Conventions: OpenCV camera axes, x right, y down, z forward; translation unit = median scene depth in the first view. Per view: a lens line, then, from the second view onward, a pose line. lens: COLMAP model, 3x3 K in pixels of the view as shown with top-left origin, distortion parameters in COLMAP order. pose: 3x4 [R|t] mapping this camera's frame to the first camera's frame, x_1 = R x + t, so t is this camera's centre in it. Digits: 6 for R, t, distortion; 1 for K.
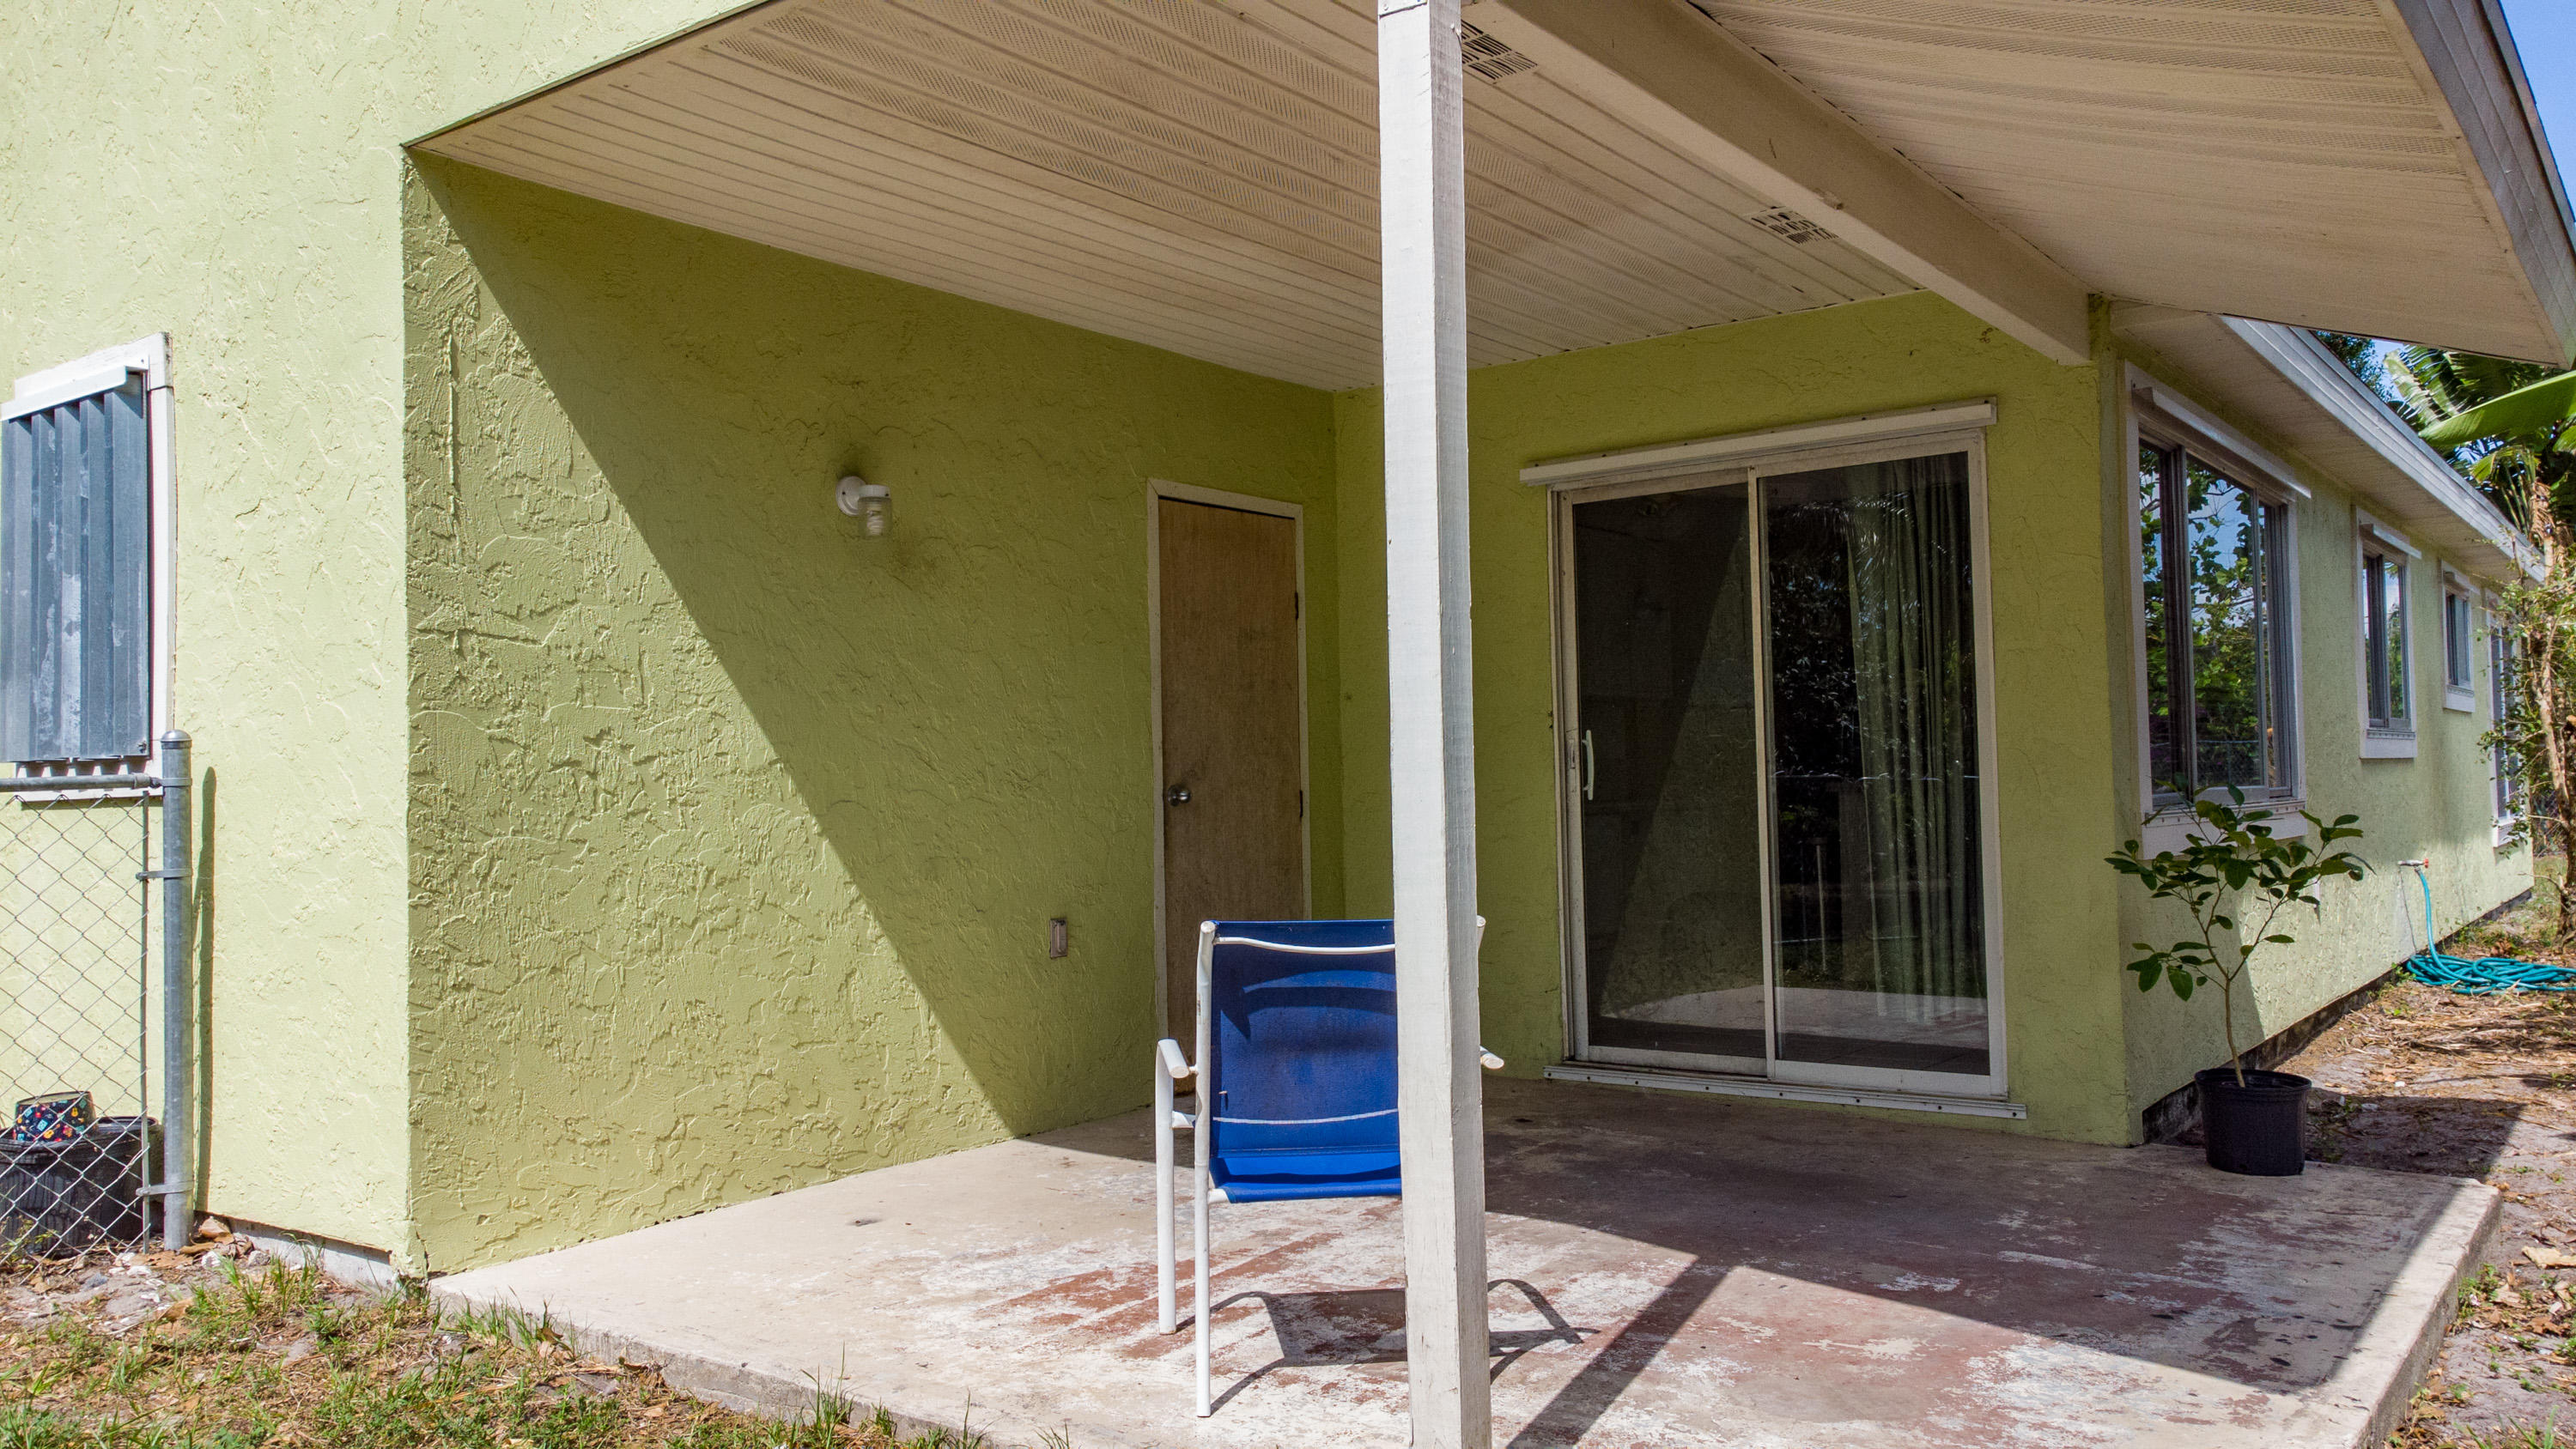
lens RADIAL K [[1908.3, 0, 1297.0], [0, 1908.3, 716.8], [0, 0, 1]] dist [0.024239, 0.041654]
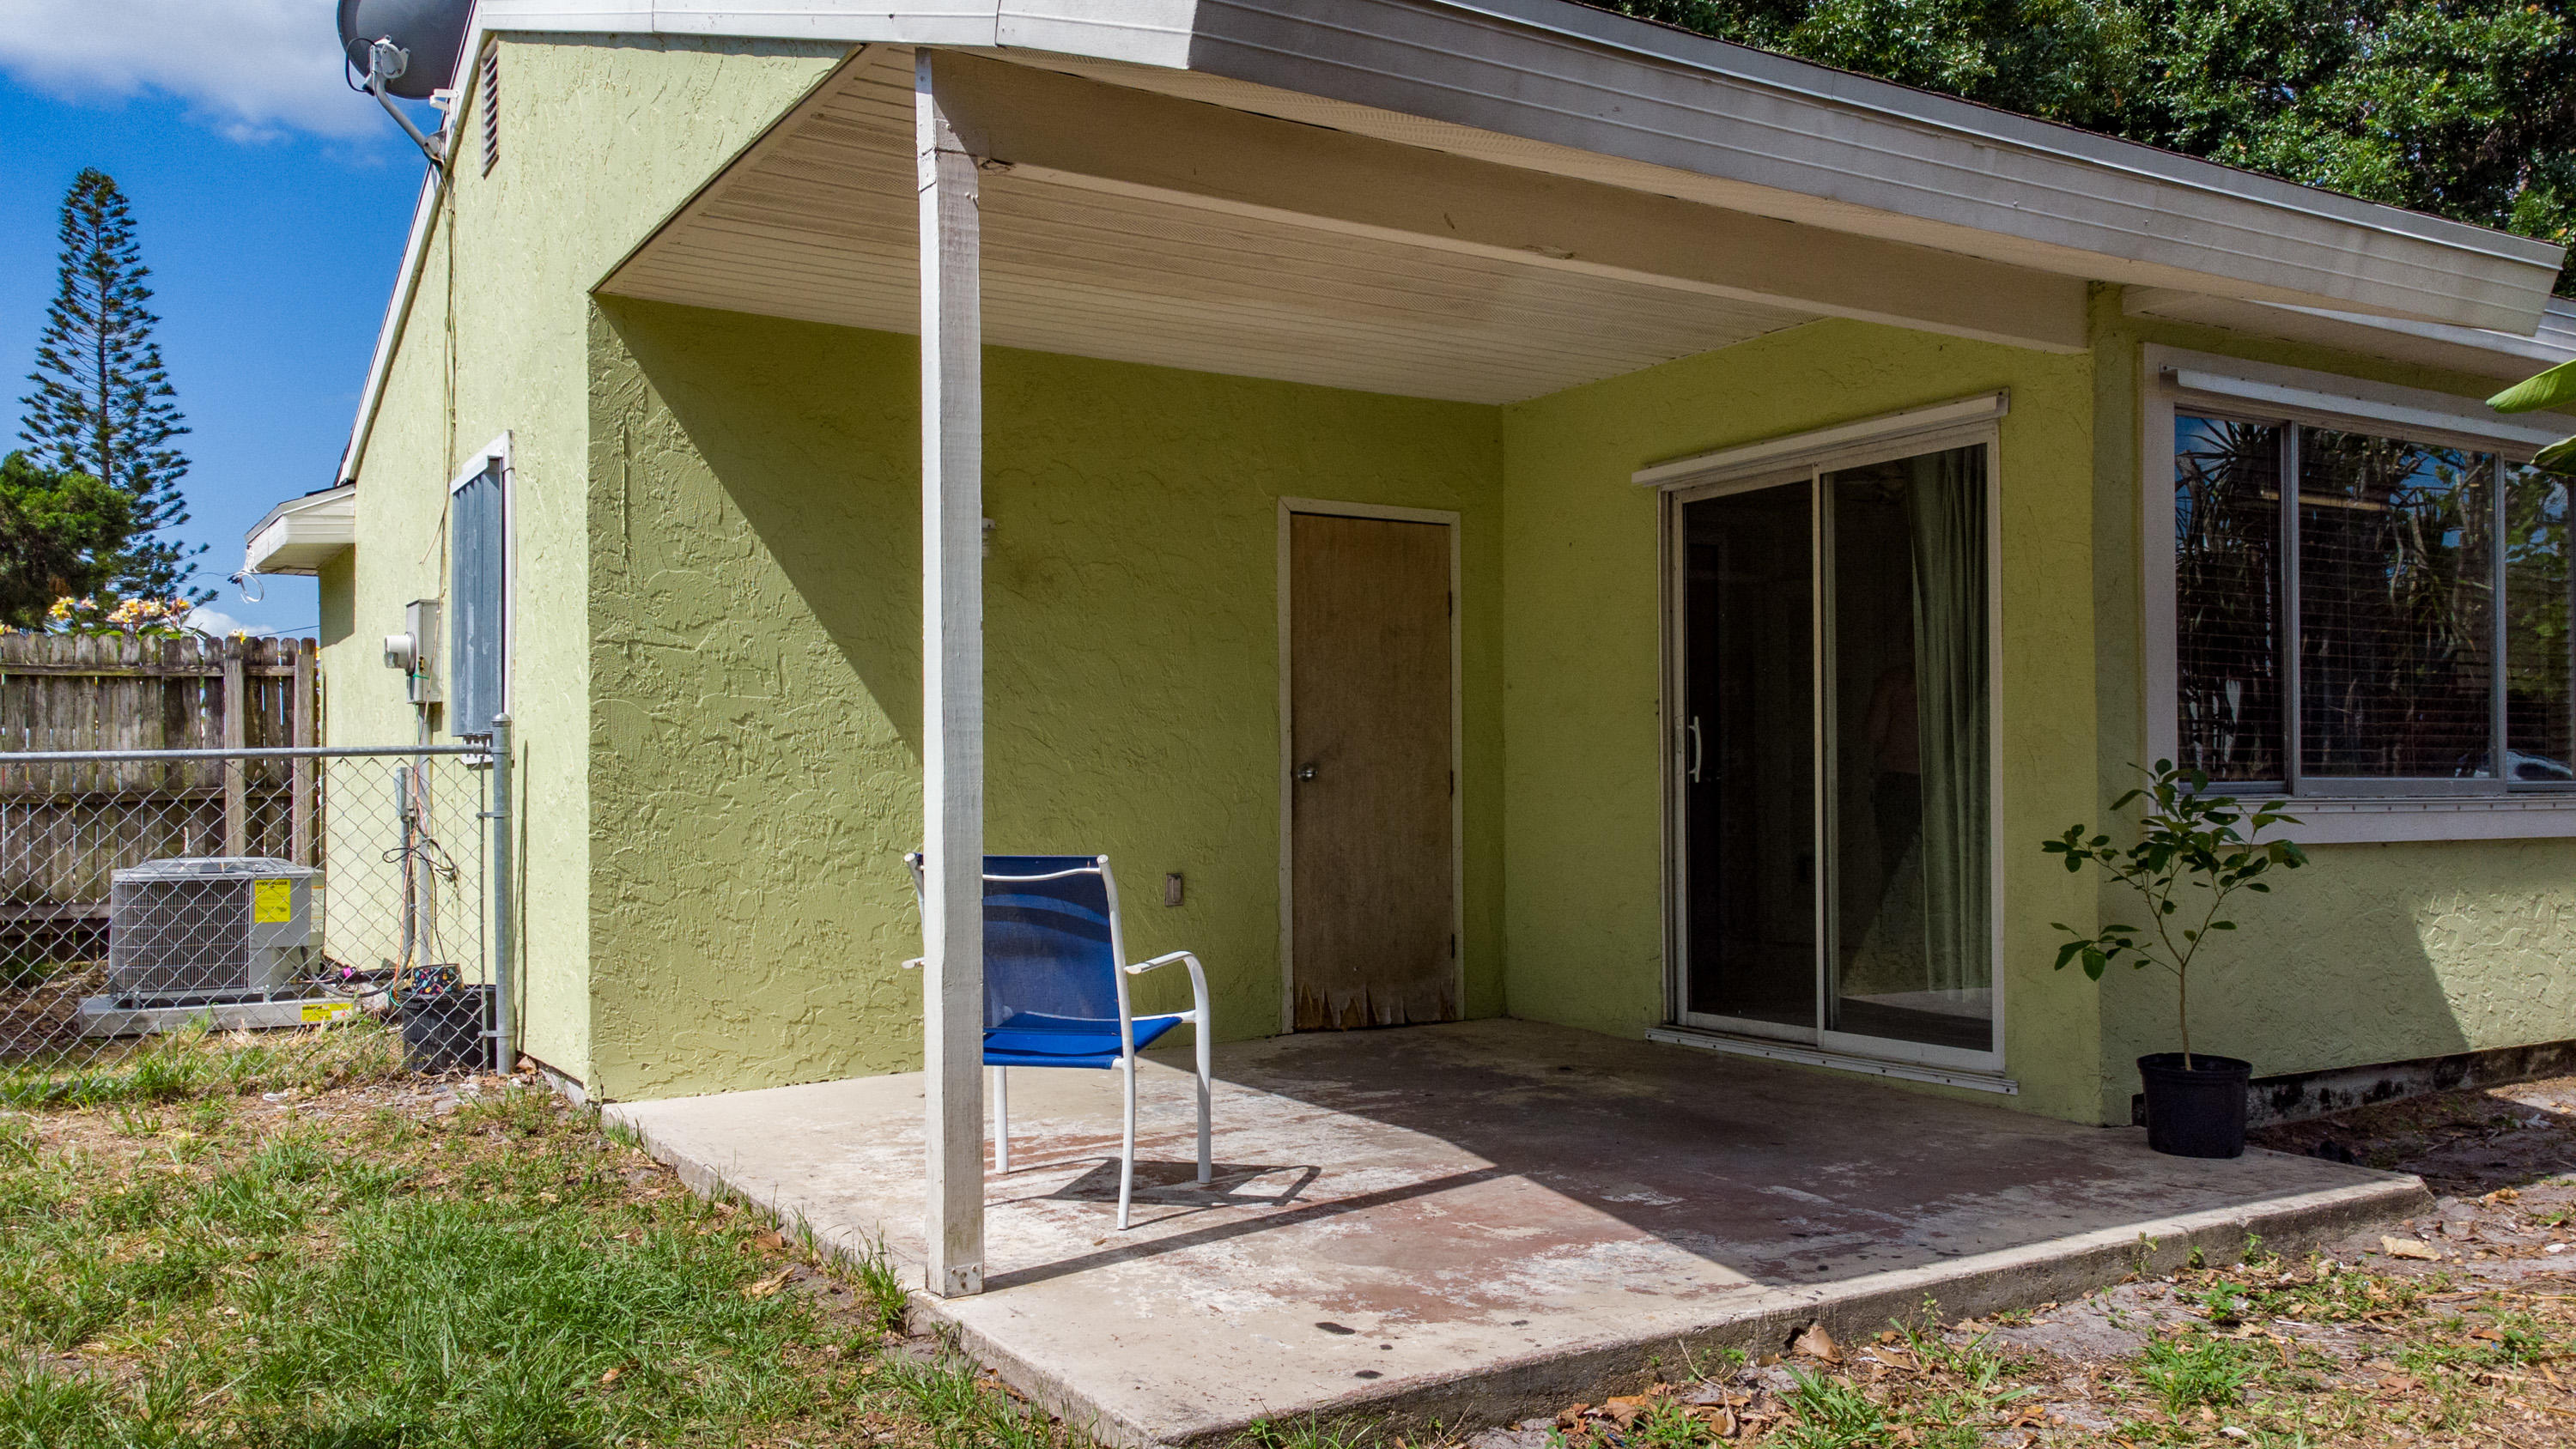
lens RADIAL K [[1942.9, 0, 1289.6], [0, 1942.9, 764.4], [0, 0, 1]] dist [0.033753, -0.001042]
pose [[0.935359, 0.010283, -0.353549, 0.447975], [0.000323, 0.999552, 0.029927, 0.001675], [0.353698, -0.028107, 0.934937, -0.127900]]
